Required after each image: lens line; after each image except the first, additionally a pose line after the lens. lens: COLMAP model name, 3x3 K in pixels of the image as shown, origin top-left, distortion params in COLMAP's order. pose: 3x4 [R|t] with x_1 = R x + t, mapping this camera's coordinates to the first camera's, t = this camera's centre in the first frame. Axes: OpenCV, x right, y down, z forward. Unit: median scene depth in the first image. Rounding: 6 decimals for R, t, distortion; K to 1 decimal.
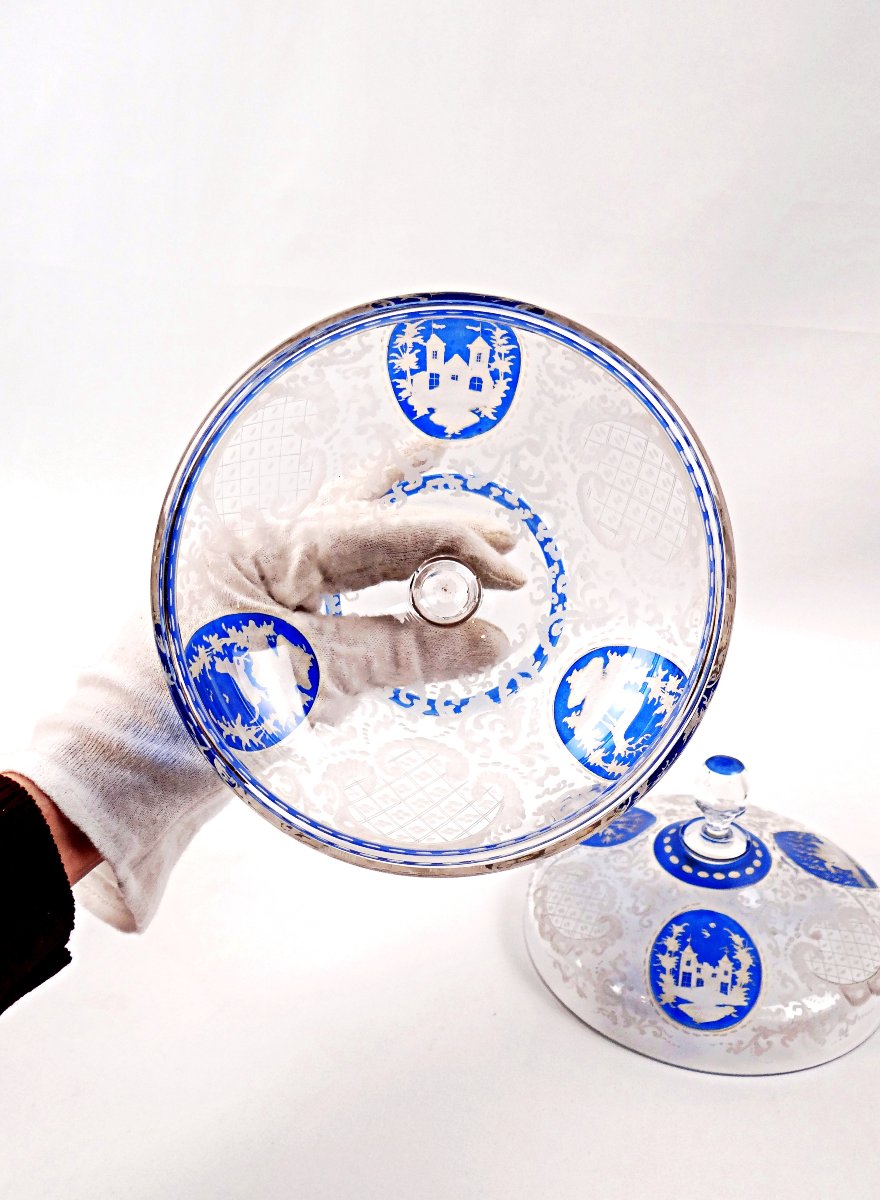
lens RADIAL K [[1008.6, 0, 442.4], [0, 1008.6, 615.3], [0, 0, 1]] dist [-0.003611, -0.009053]
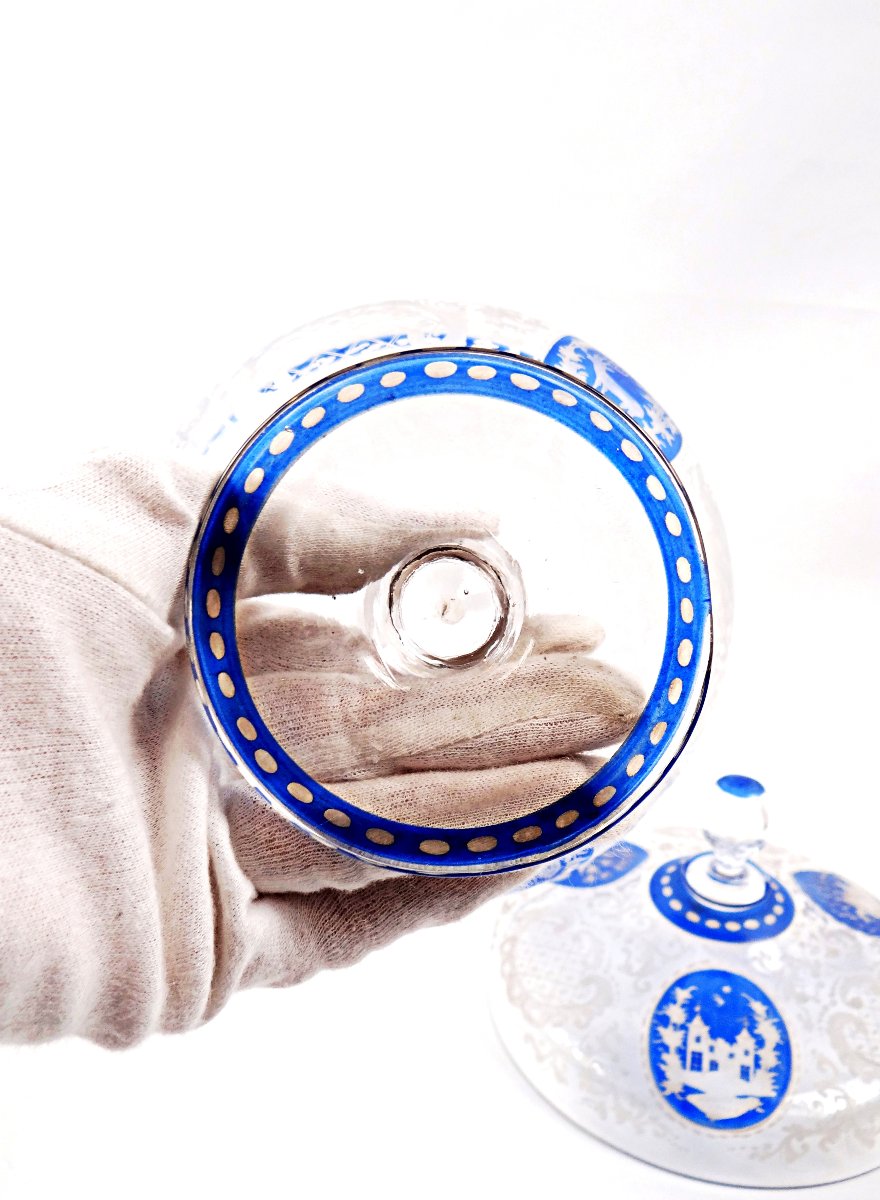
lens RADIAL K [[1008.6, 0, 442.4], [0, 1008.6, 615.3], [0, 0, 1]] dist [-0.003611, -0.009053]
pose [[0.998940, 0.018732, 0.042048, 0.007254], [-0.017127, 0.999123, -0.038199, 0.048945], [-0.042727, 0.037439, 0.998385, 0.211347]]
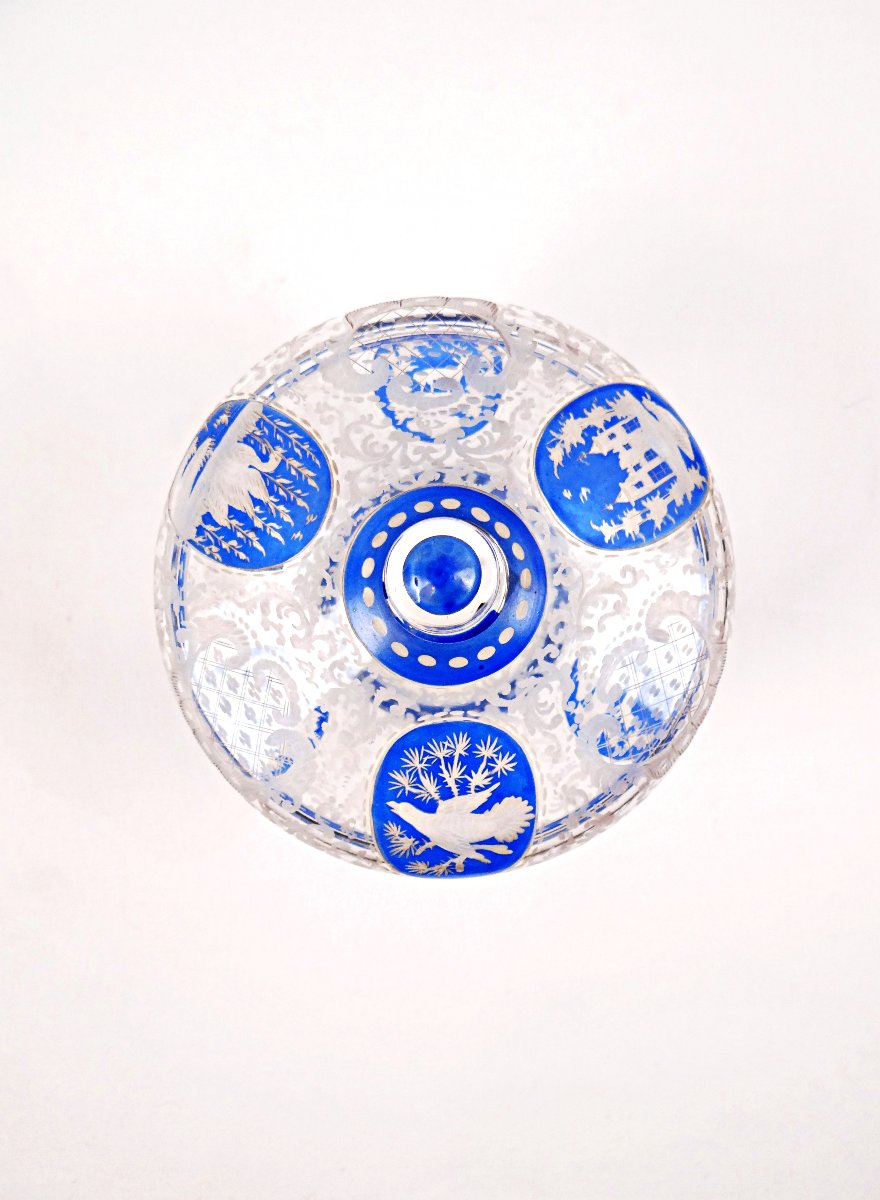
lens RADIAL K [[1008.6, 0, 442.4], [0, 1008.6, 615.3], [0, 0, 1]] dist [-0.003611, -0.009053]
pose [[-0.757700, -0.652195, 0.023060, 0.262679], [0.267935, -0.278670, 0.922255, -0.310716], [-0.595064, 0.704971, 0.385894, 0.856010]]
